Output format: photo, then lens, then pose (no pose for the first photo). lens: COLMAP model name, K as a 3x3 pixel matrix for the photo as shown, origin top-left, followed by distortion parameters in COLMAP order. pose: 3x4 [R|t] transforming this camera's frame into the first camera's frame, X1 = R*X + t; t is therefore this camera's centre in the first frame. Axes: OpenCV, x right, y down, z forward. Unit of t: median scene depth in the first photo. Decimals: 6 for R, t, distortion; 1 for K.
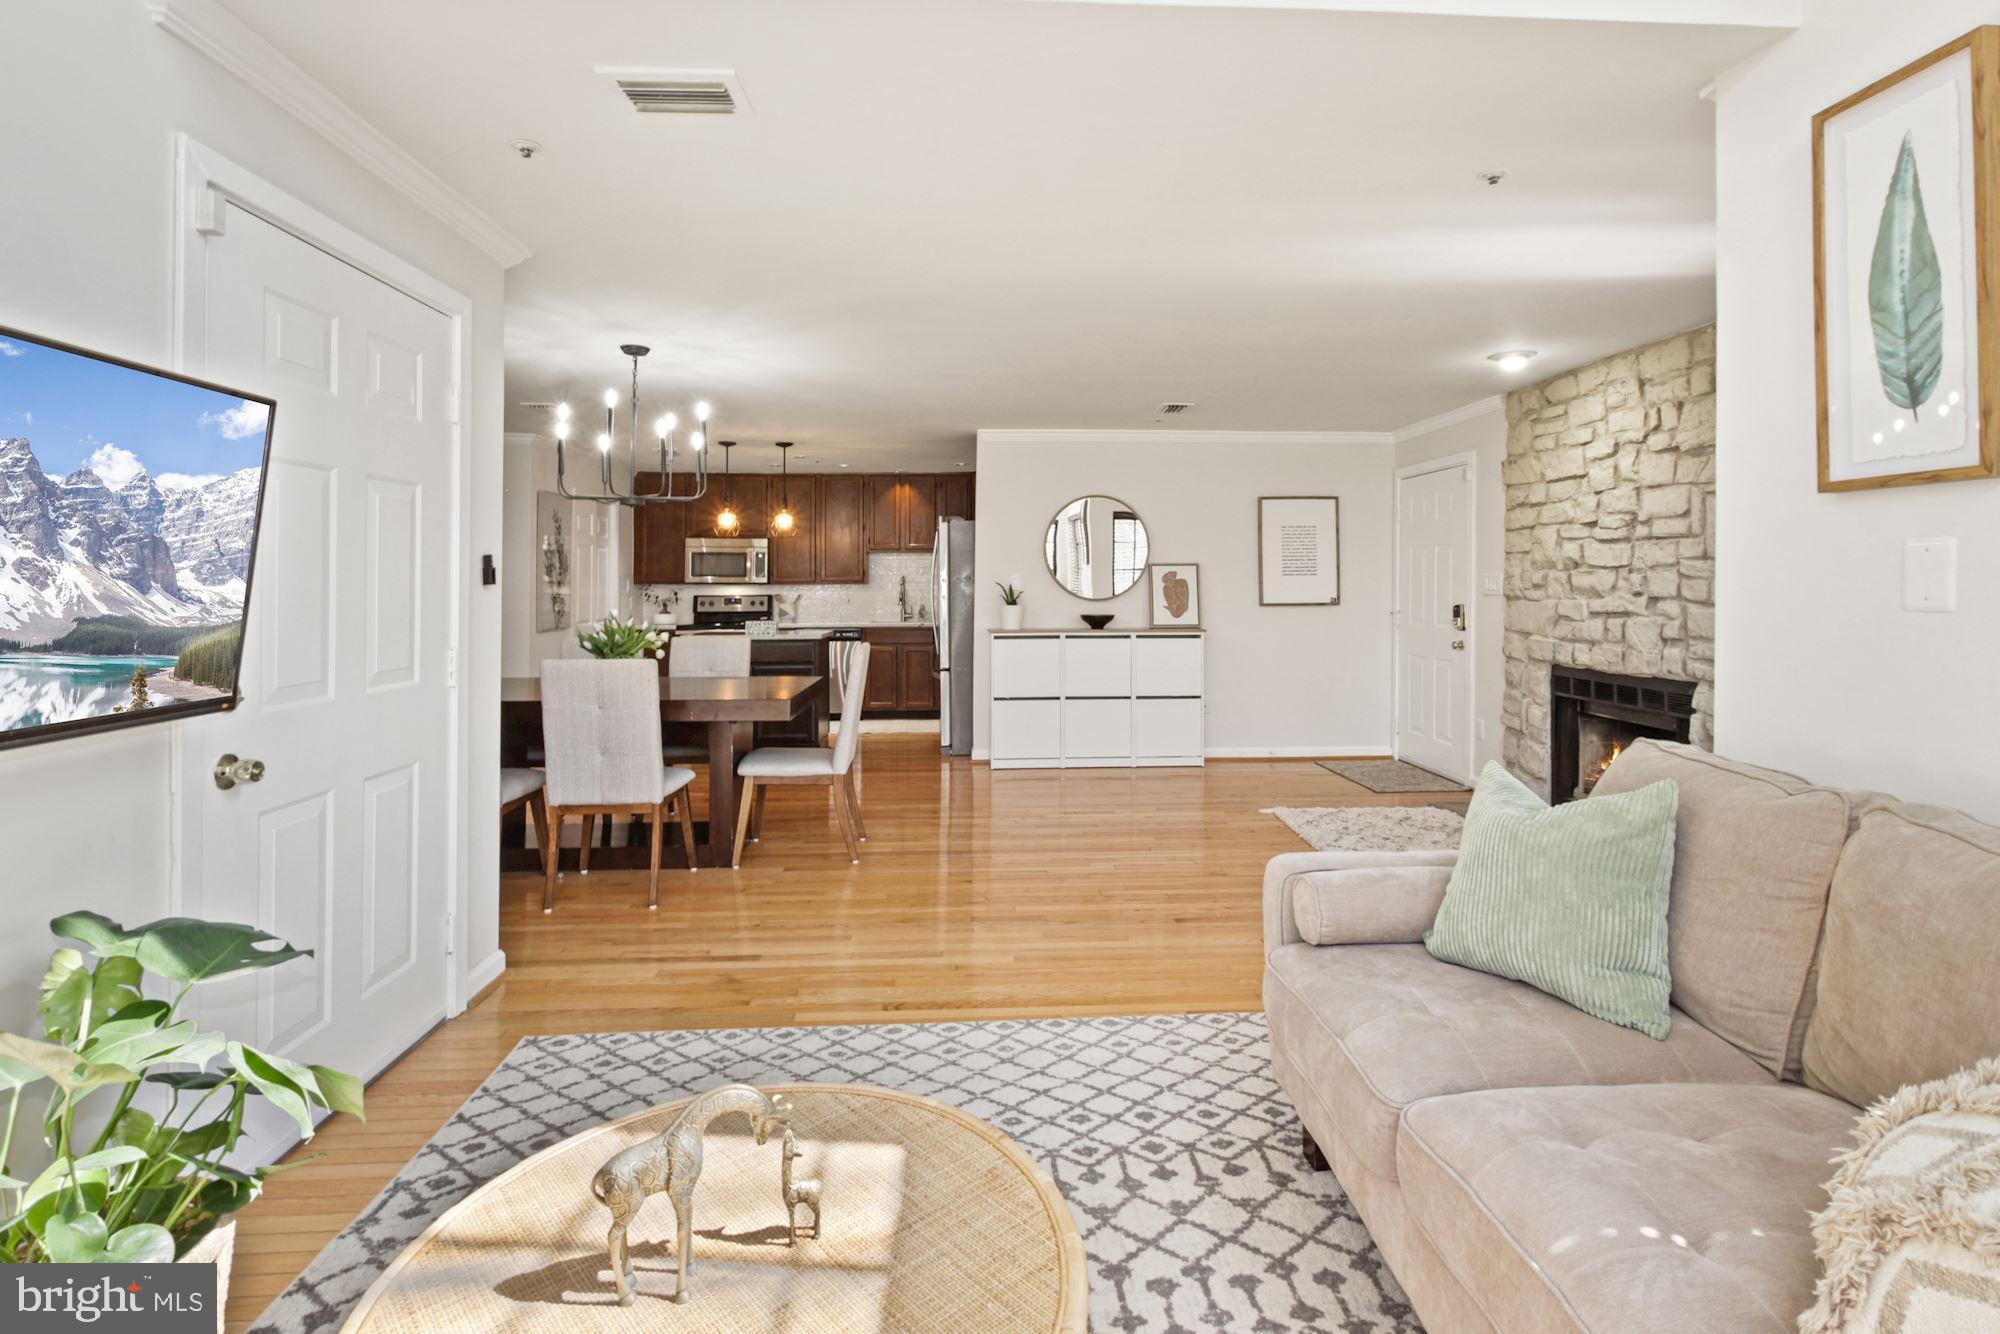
lens RADIAL K [[952.1, 0, 1006.6], [0, 952.1, 574.8], [0, 0, 1]] dist [0.000739, -0.000093]
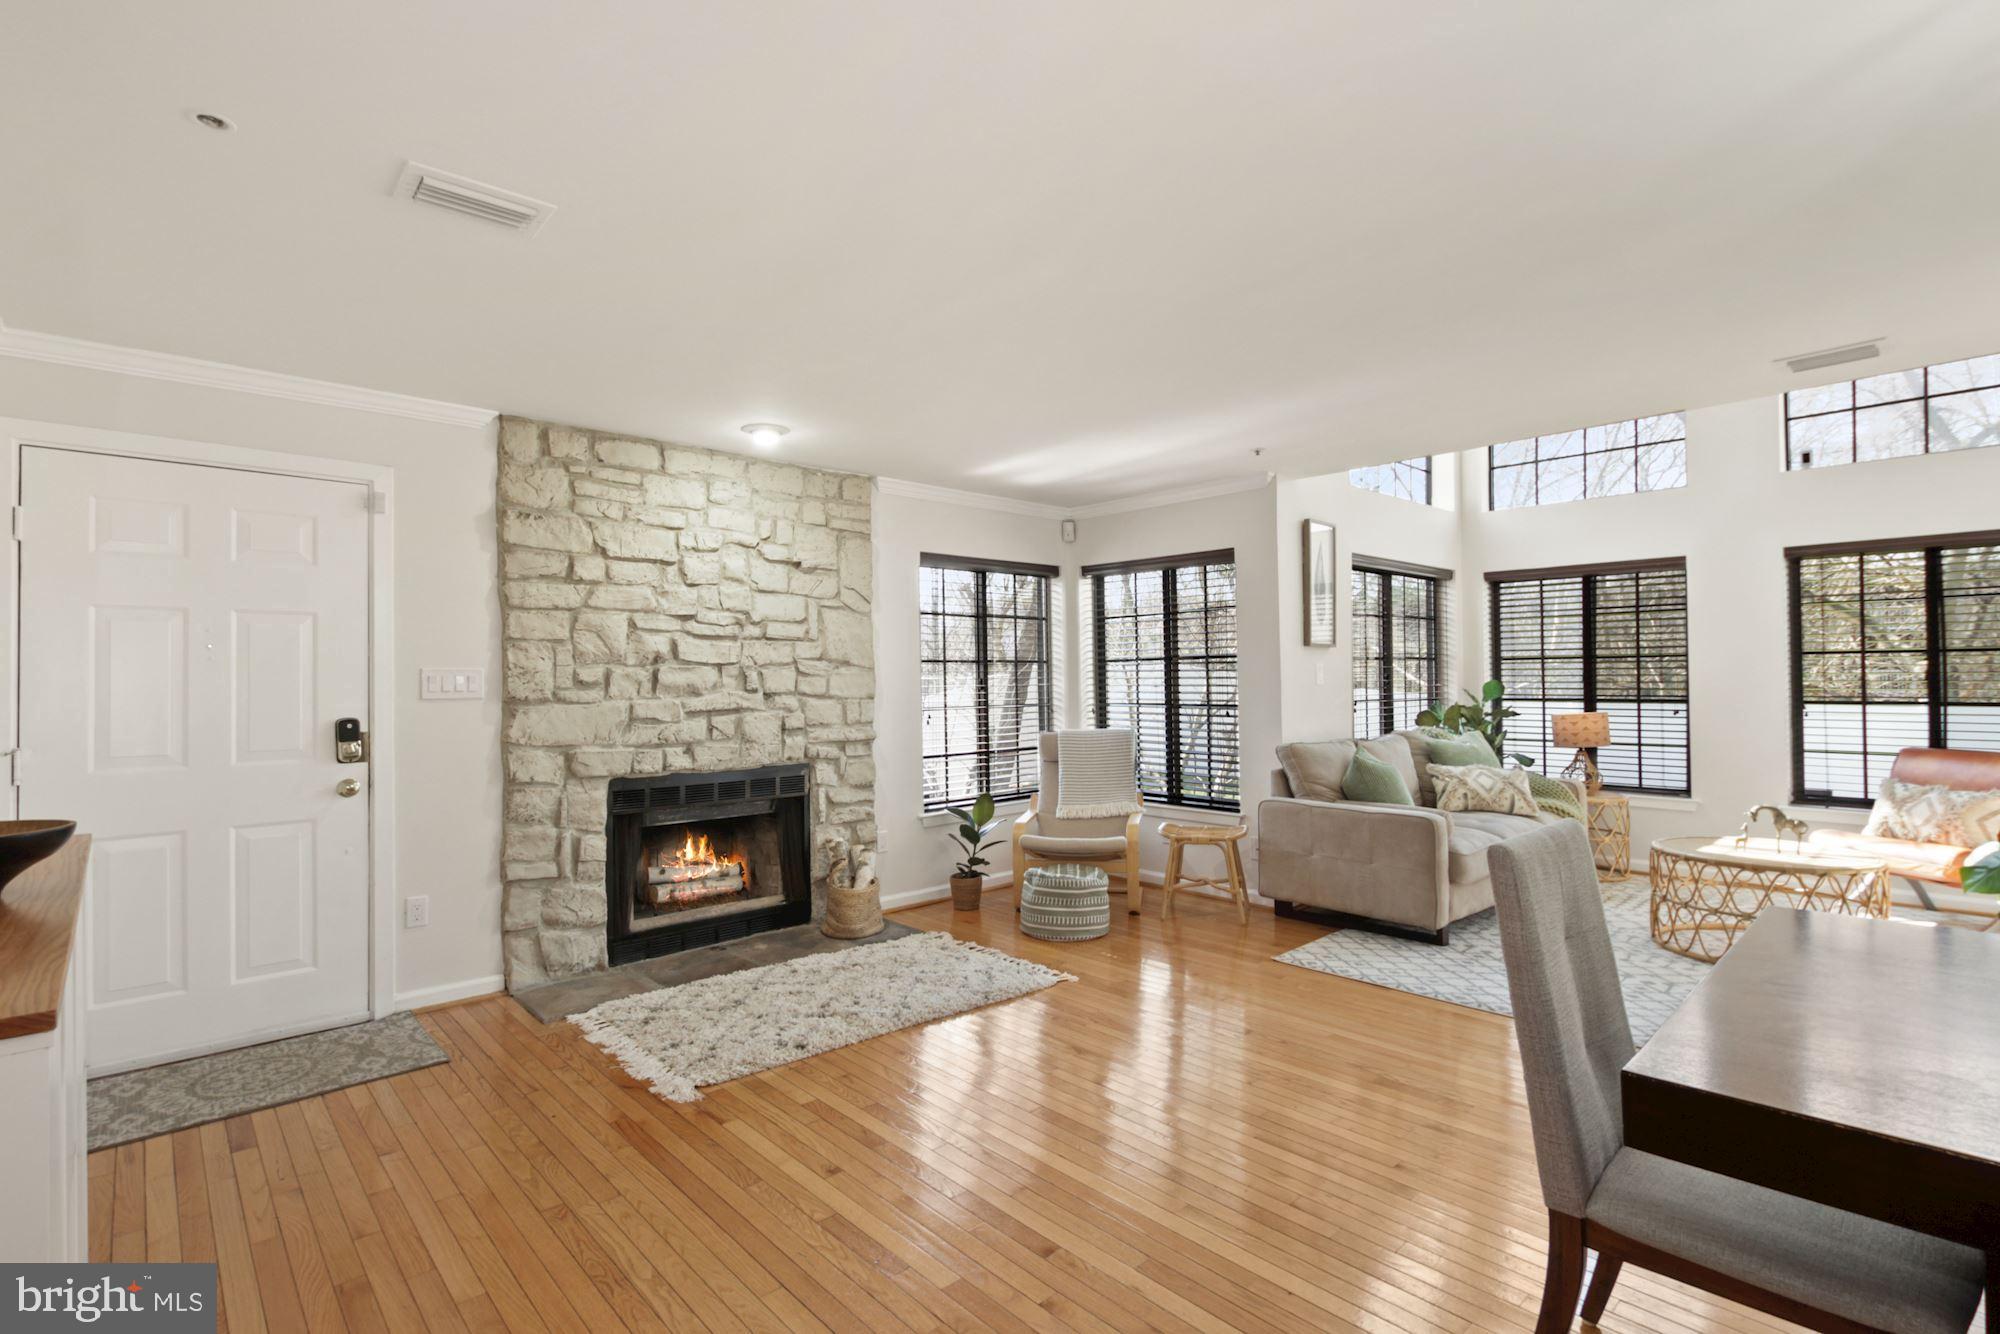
lens RADIAL K [[936.8, 0, 1000.0], [0, 936.8, 667.0], [0, 0, 1]] dist [0.003861, 0.000002]
pose [[-0.641555, 0.015201, 0.766926, -0.282218], [0.000105, 0.999805, -0.019728, 0.013499], [-0.767077, -0.012577, -0.641432, 1.328413]]
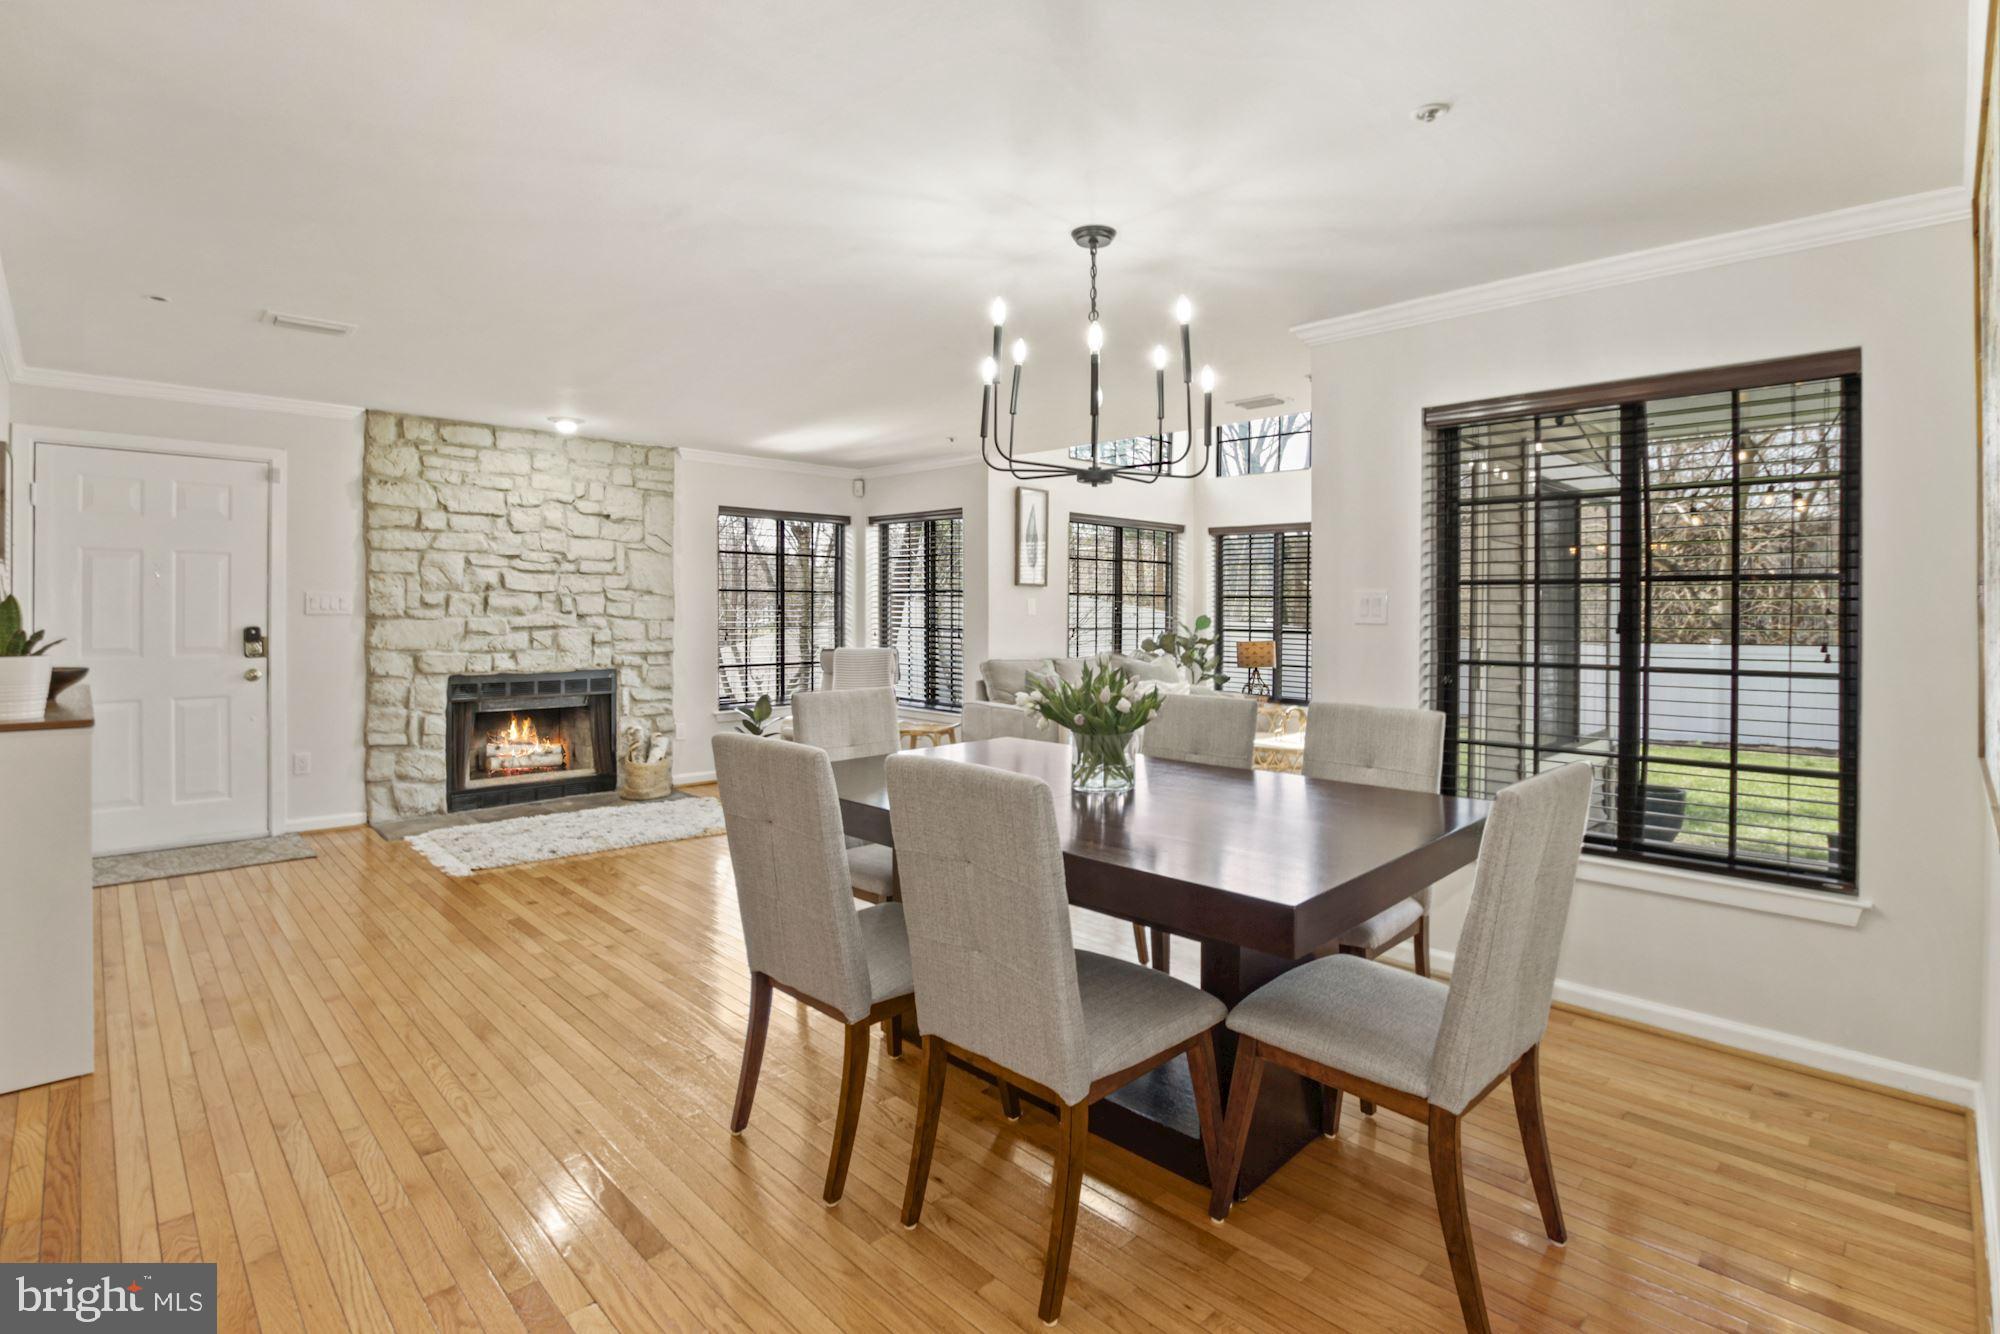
lens RADIAL K [[967.4, 0, 1003.0], [0, 967.4, 613.6], [0, 0, 1]] dist [-0.004296, -0.013252]
pose [[-0.656558, -0.009424, 0.754217, -0.748686], [-0.016388, 0.999864, -0.001773, 0.013004], [-0.754097, -0.013524, -0.656623, 1.320344]]
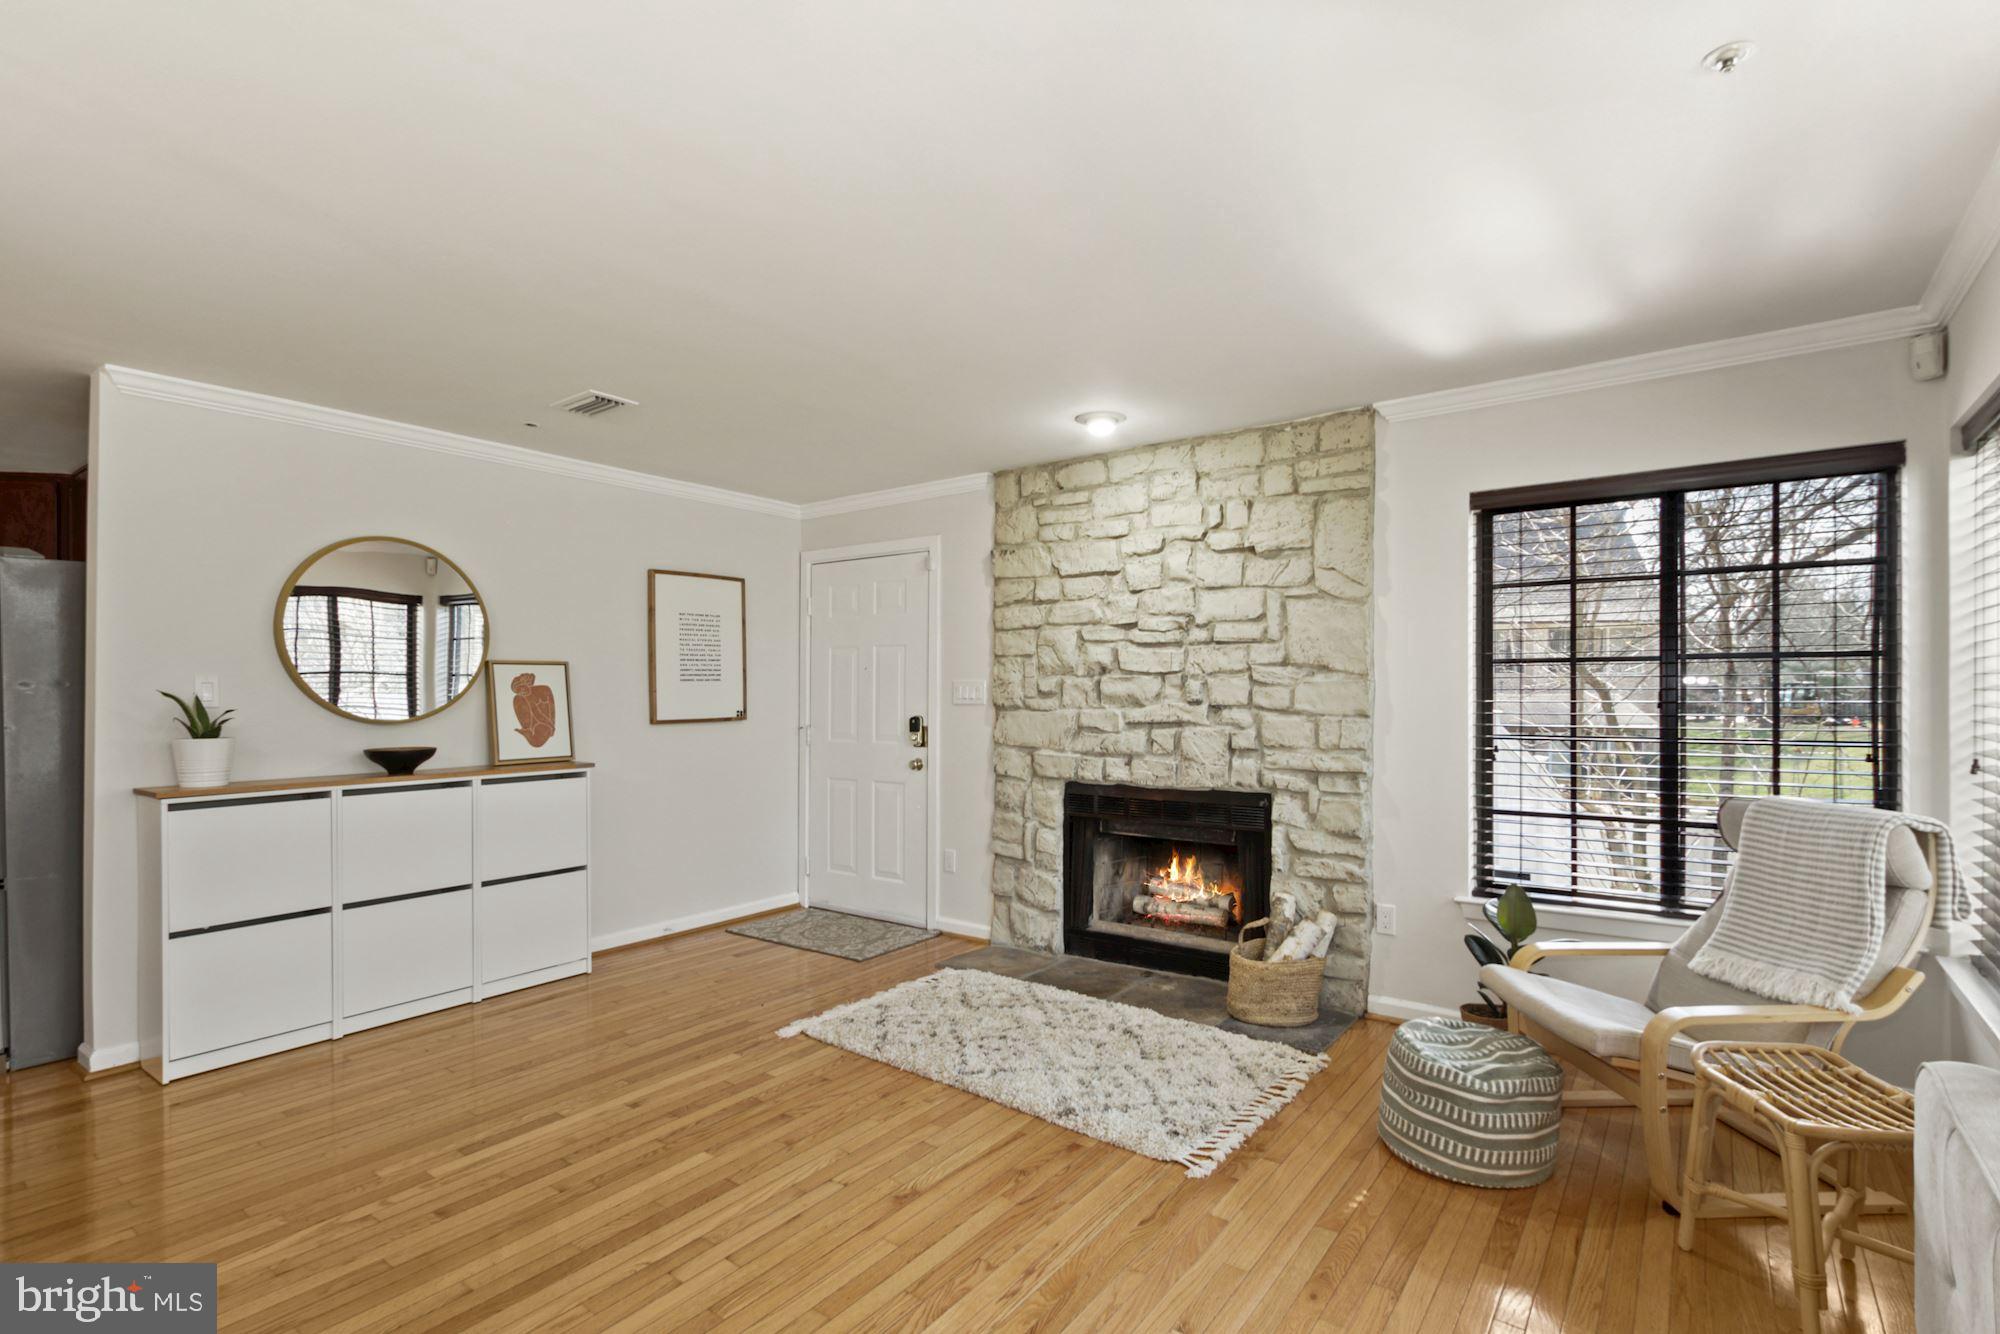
lens RADIAL K [[936.7, 0, 1010.3], [0, 936.7, 692.8], [0, 0, 1]] dist [-0.011933, -0.000096]
pose [[0.625617, -0.003929, 0.780120, -0.152285], [-0.004111, 0.999957, 0.008332, 0.003880], [-0.780119, -0.008420, 0.625574, 0.517748]]
